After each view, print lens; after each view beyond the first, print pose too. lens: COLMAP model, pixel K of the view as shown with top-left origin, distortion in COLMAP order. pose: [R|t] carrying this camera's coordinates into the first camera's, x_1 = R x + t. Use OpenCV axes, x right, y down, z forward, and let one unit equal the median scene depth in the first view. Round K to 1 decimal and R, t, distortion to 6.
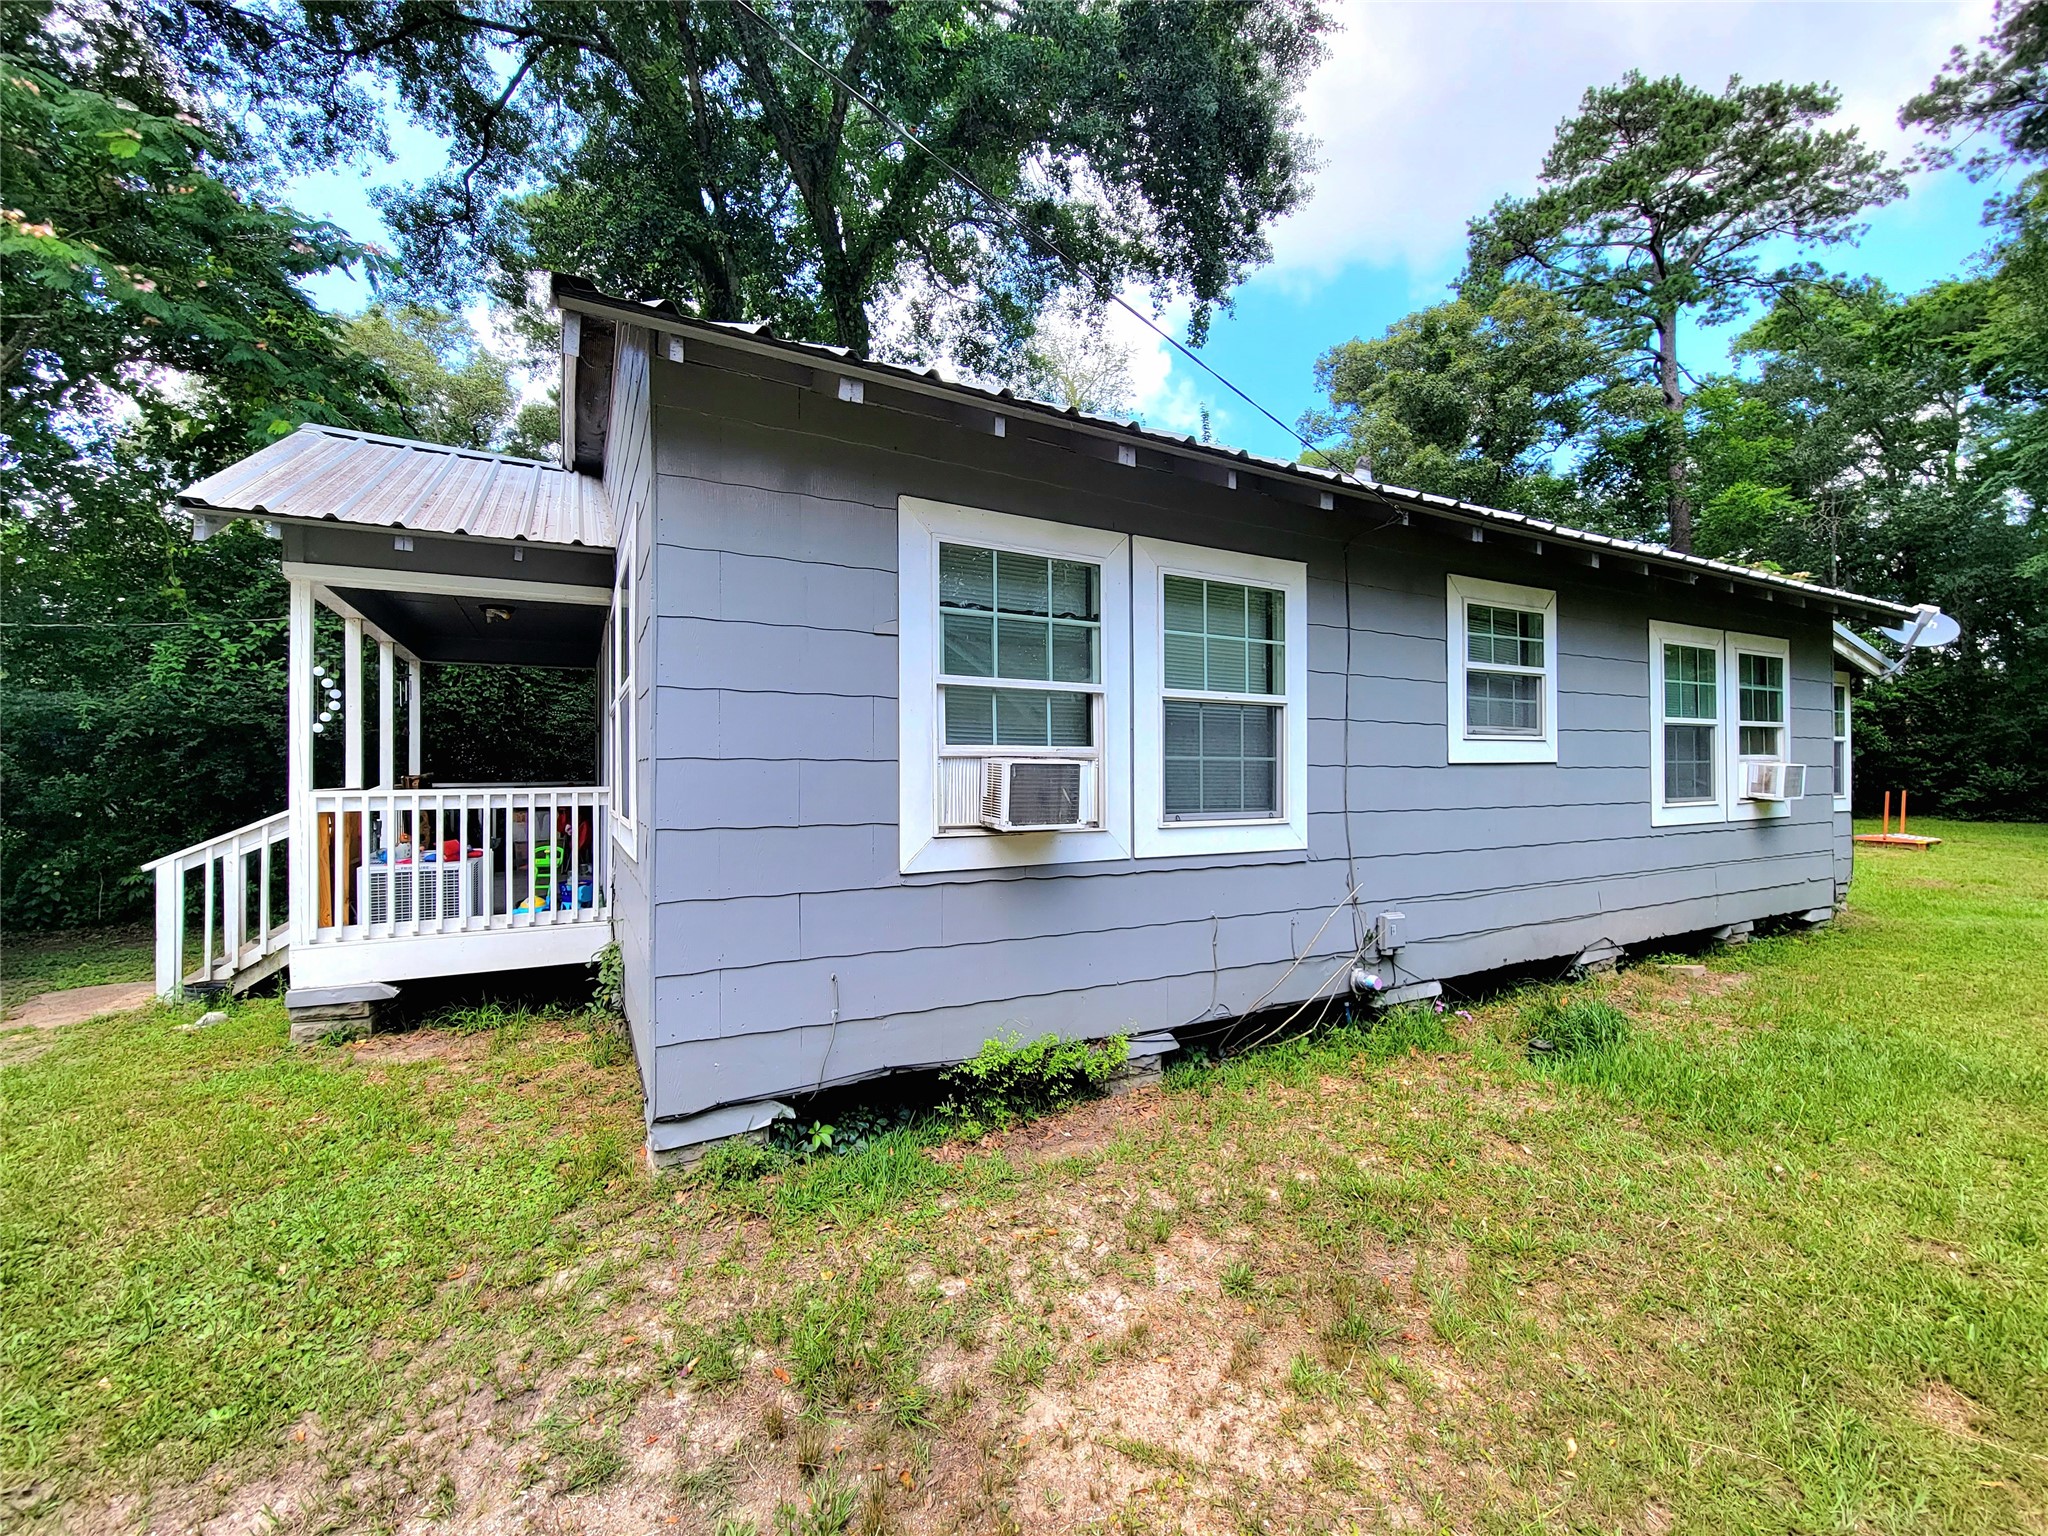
lens RADIAL K [[831.8, 0, 1045.8], [0, 831.8, 761.3], [0, 0, 1]] dist [0.003112, -0.000443]
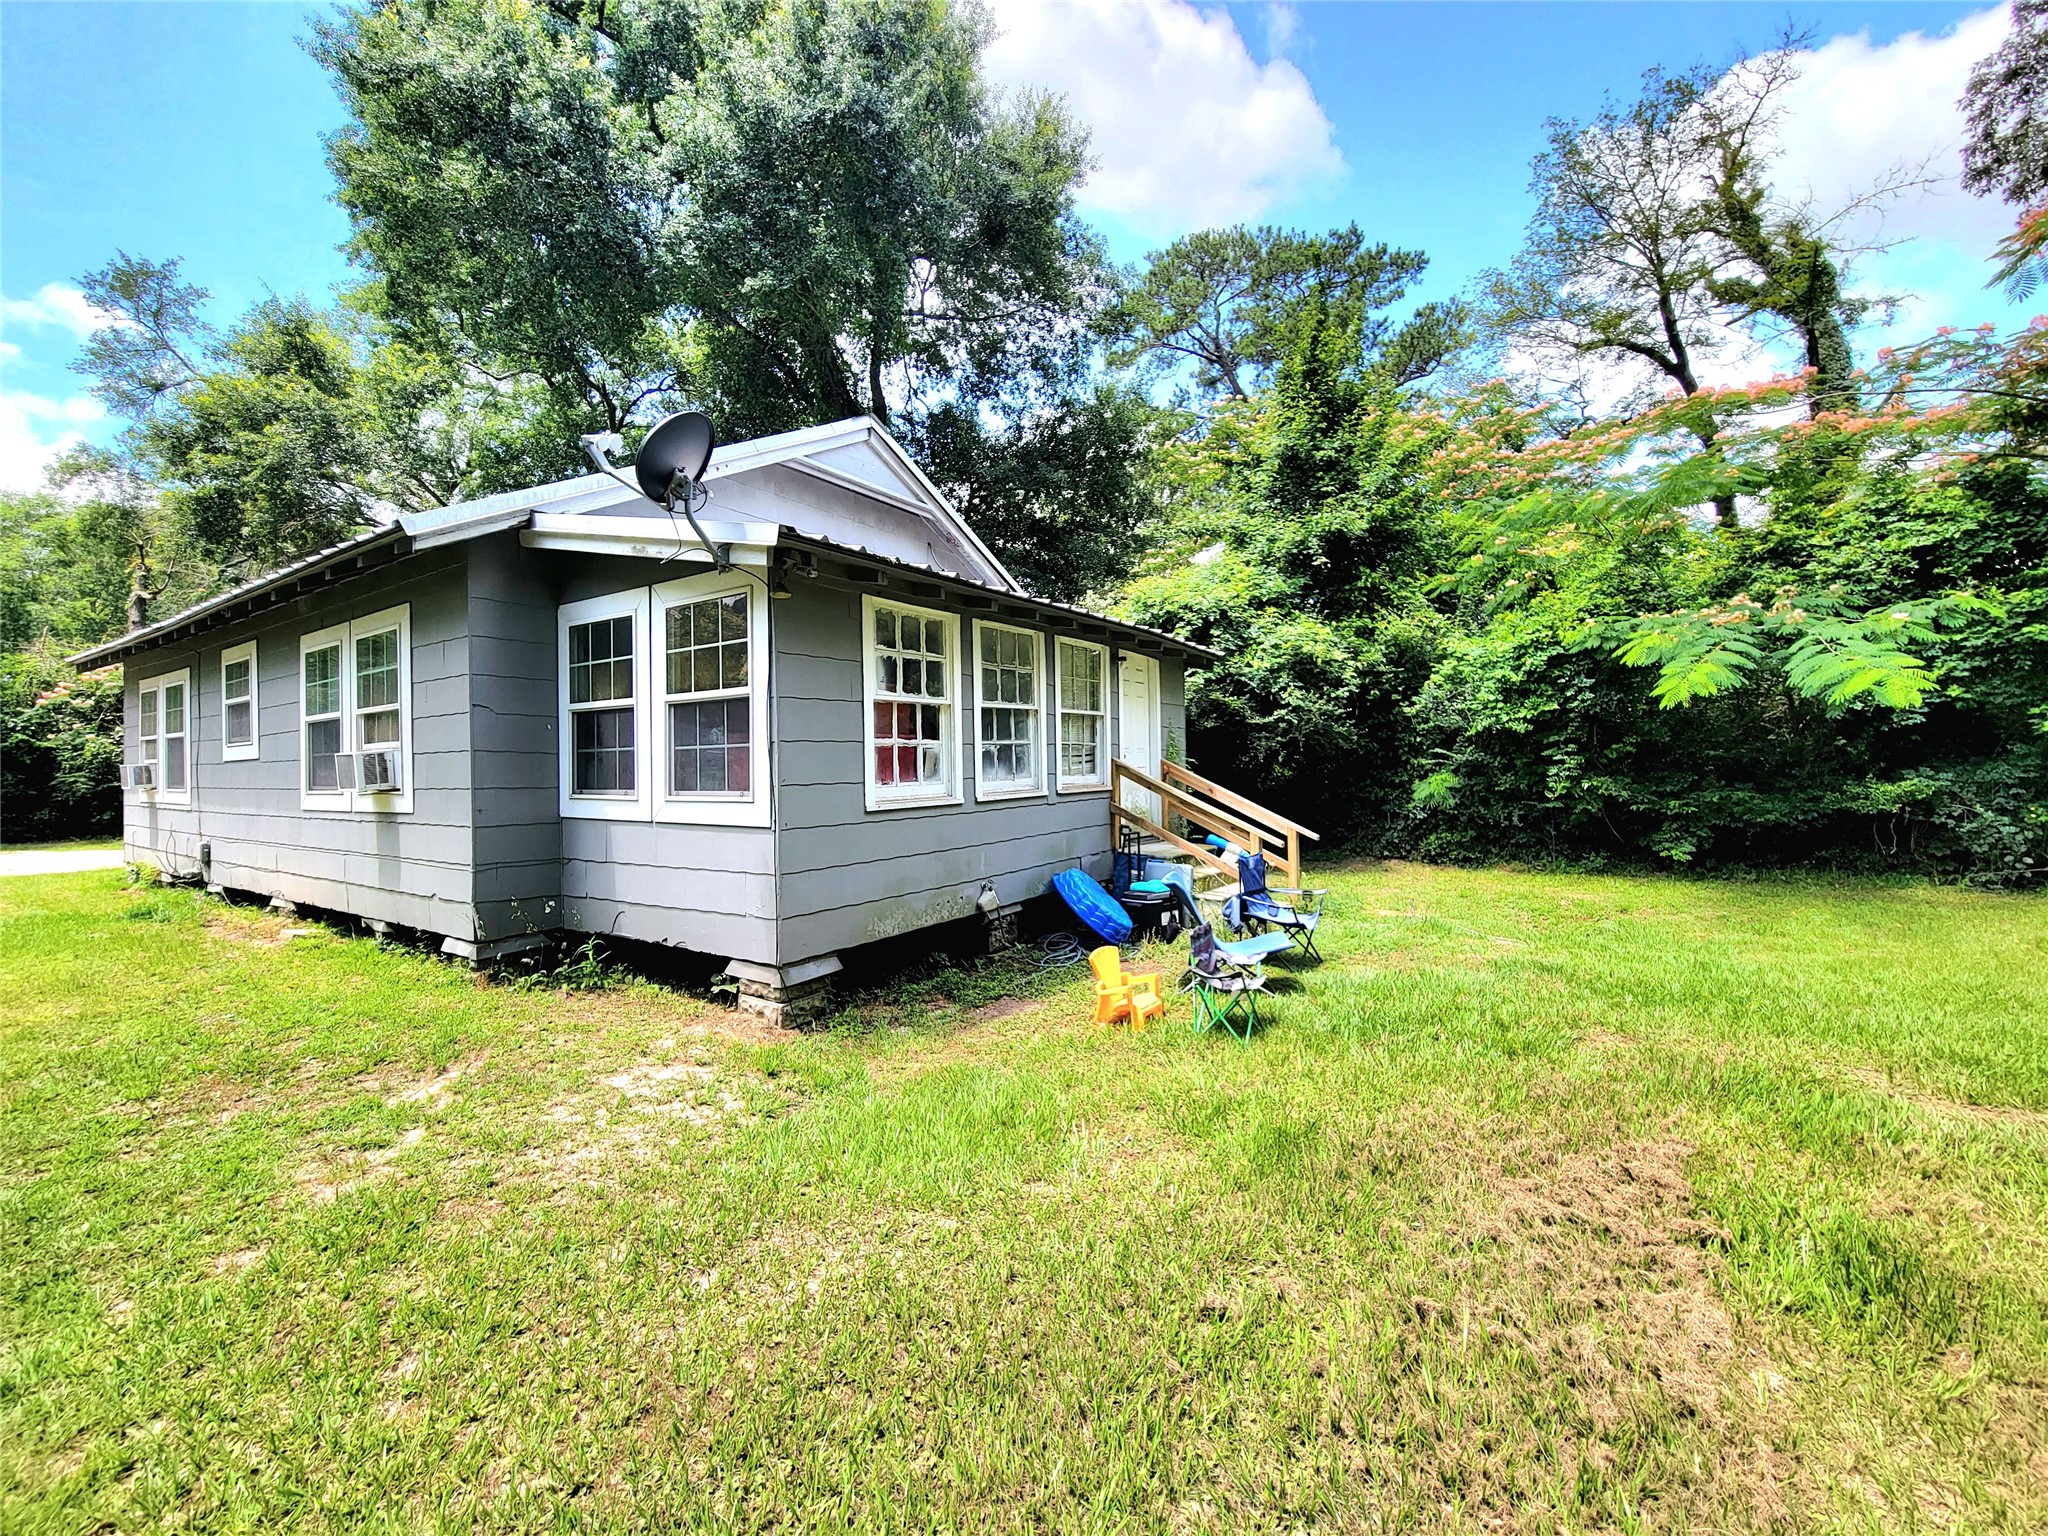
lens RADIAL K [[831.8, 0, 1022.1], [0, 831.8, 768.8], [0, 0, 1]] dist [0.003112, -0.000443]
pose [[0.453364, -0.001446, -0.891324, 2.723937], [0.024155, 0.999651, 0.010665, 0.038246], [0.890998, -0.026365, 0.453241, 1.657415]]
